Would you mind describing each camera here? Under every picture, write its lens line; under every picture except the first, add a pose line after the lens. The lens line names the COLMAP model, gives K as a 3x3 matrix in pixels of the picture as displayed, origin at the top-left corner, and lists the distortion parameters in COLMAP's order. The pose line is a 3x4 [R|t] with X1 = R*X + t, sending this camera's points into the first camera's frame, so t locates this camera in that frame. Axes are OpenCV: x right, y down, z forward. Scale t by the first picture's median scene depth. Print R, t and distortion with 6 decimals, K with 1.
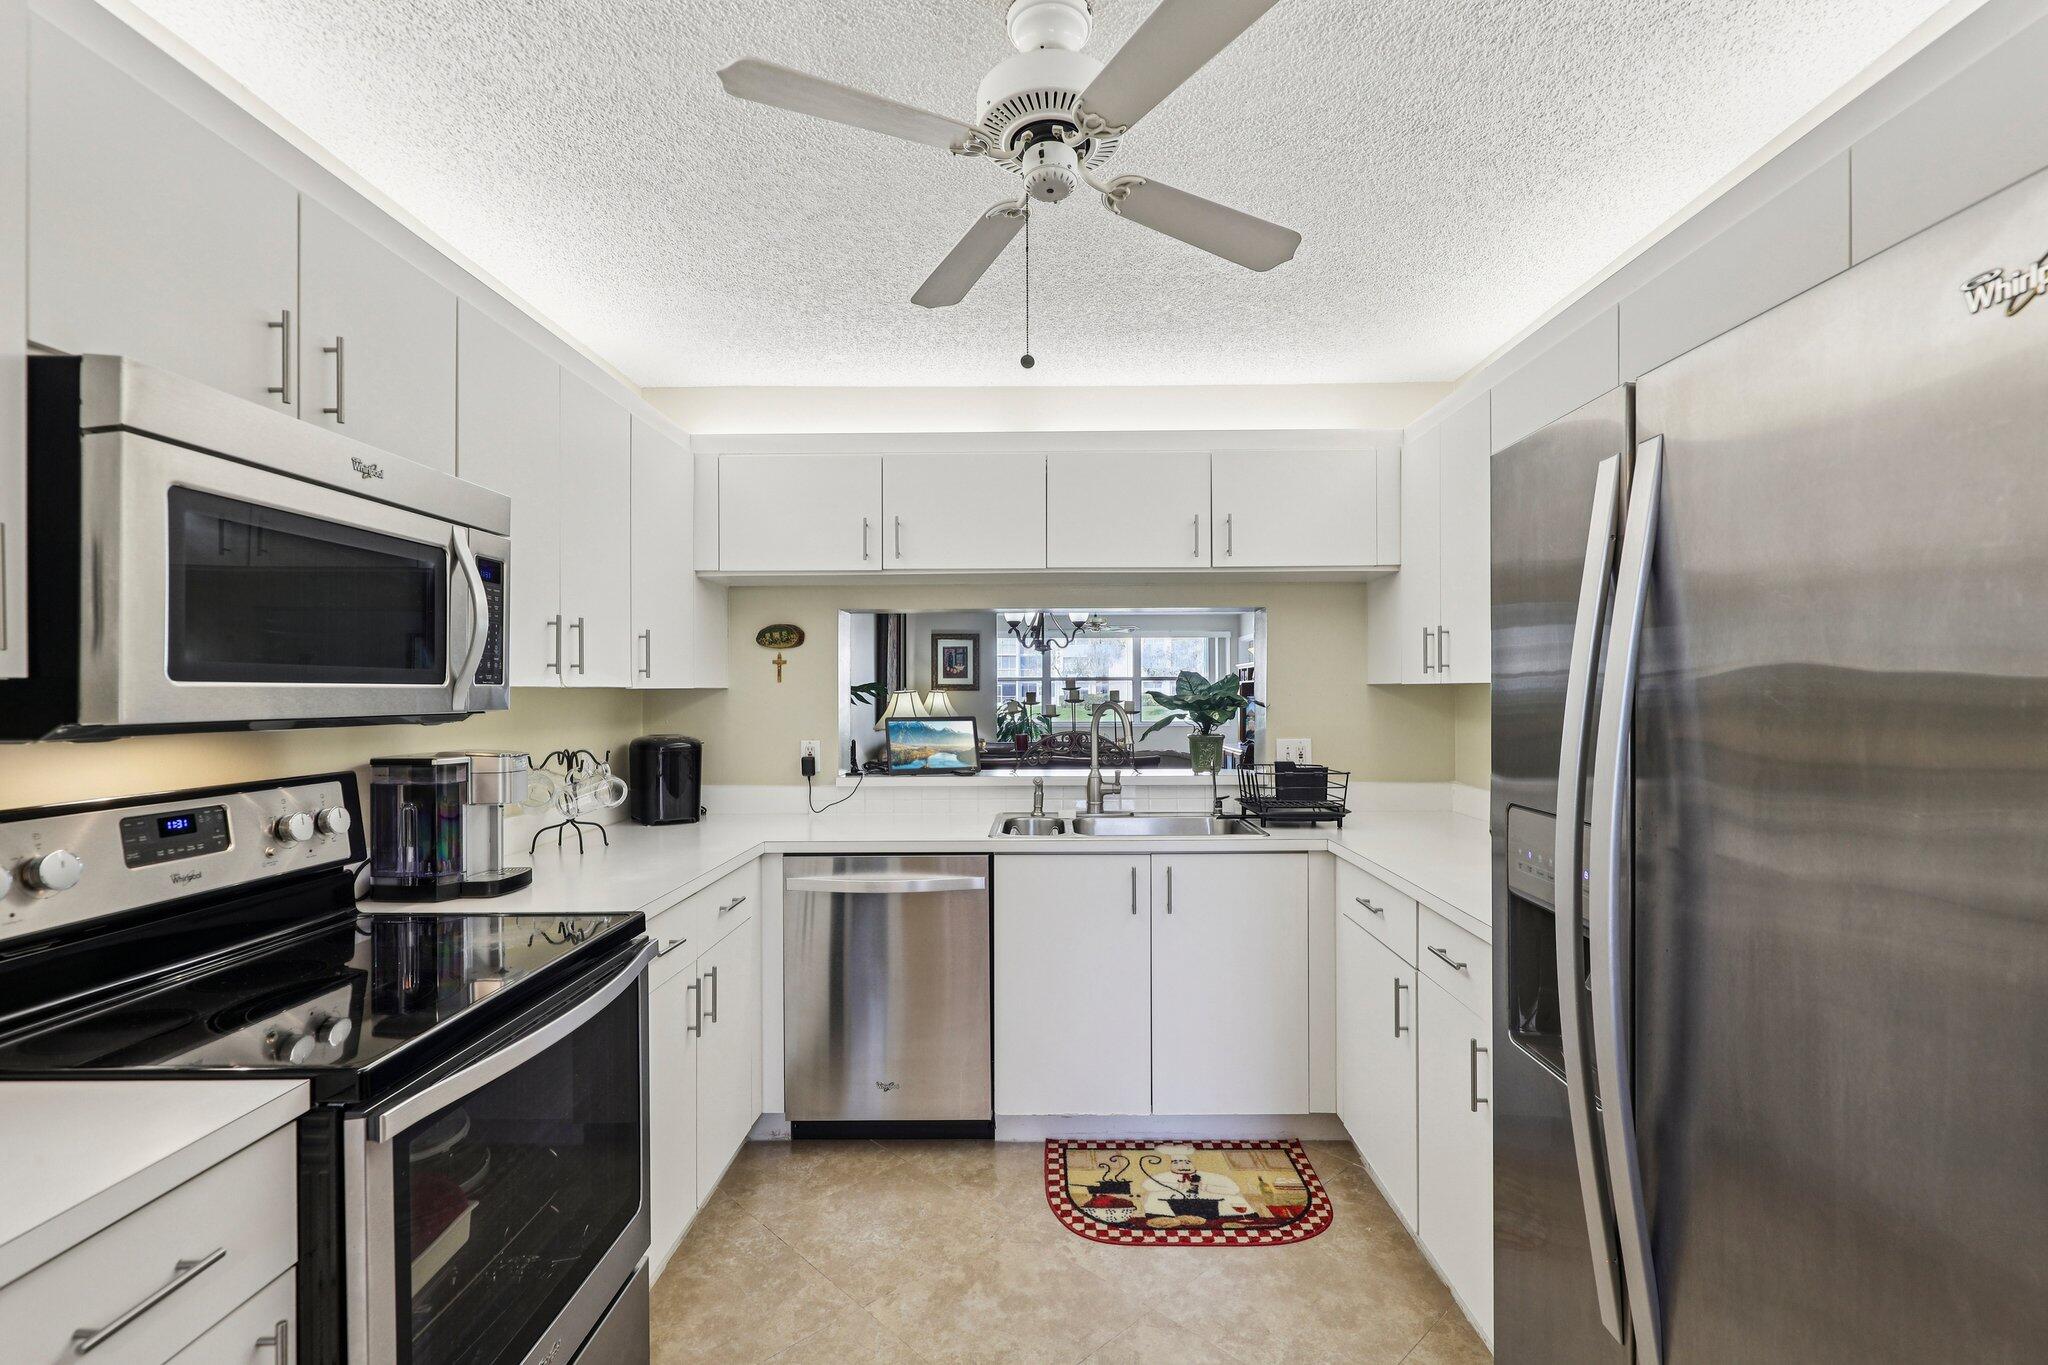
lens RADIAL K [[921.5, 0, 1025.6], [0, 921.5, 695.3], [0, 0, 1]] dist [0.001319, -0.000497]
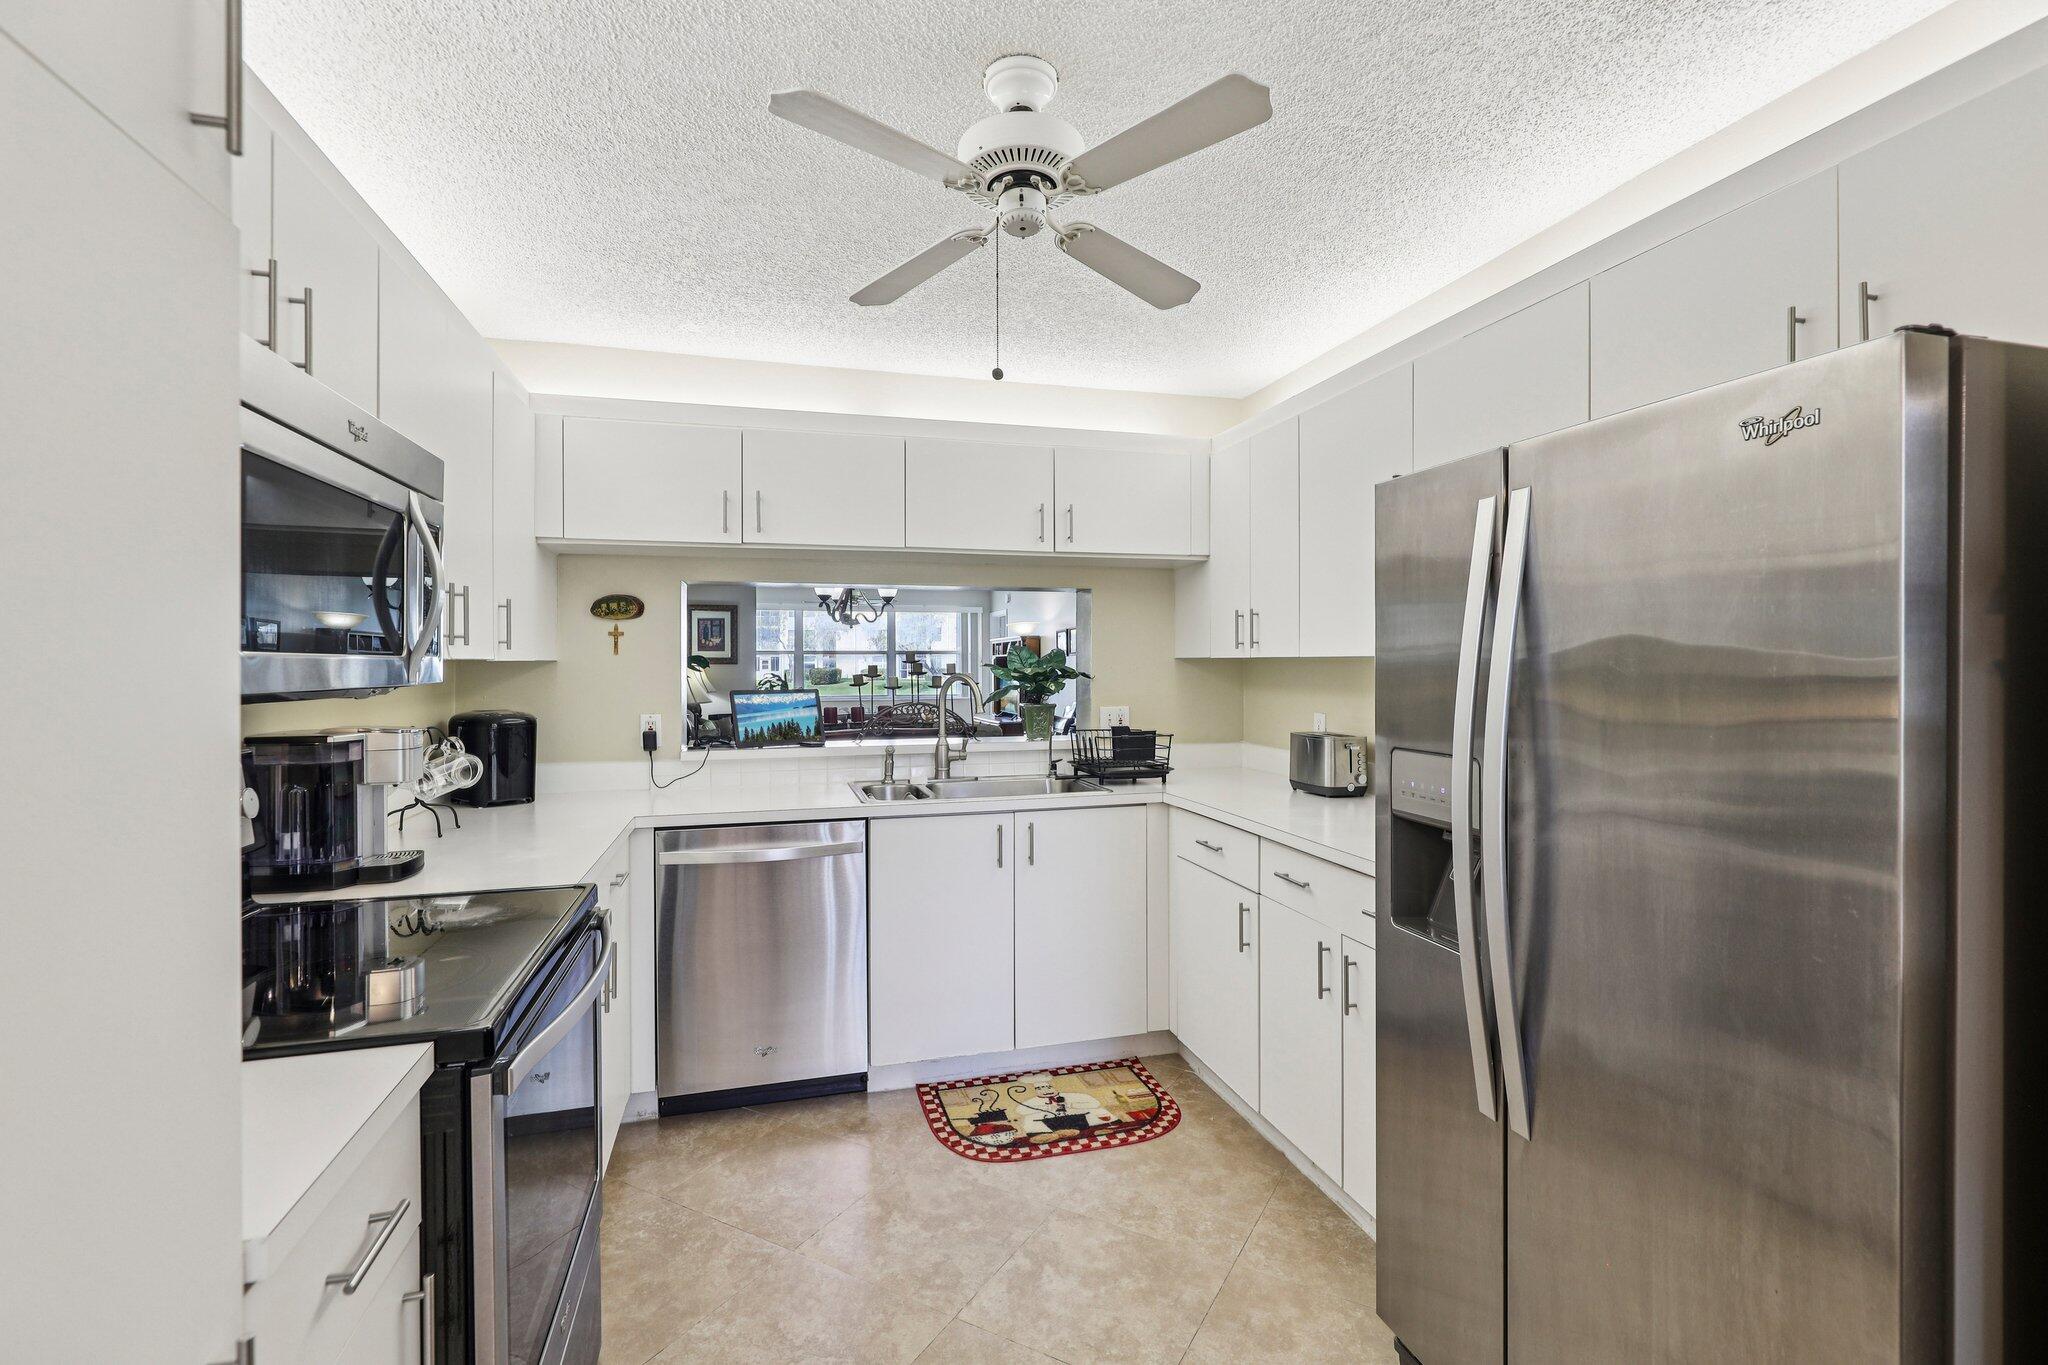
lens RADIAL K [[921.5, 0, 1023.1], [0, 921.5, 671.3], [0, 0, 1]] dist [0.001319, -0.000497]
pose [[0.961518, -0.001642, 0.274737, -0.168777], [0.000985, 0.999996, 0.002531, 0.001621], [-0.274740, -0.002163, 0.961516, -0.063425]]
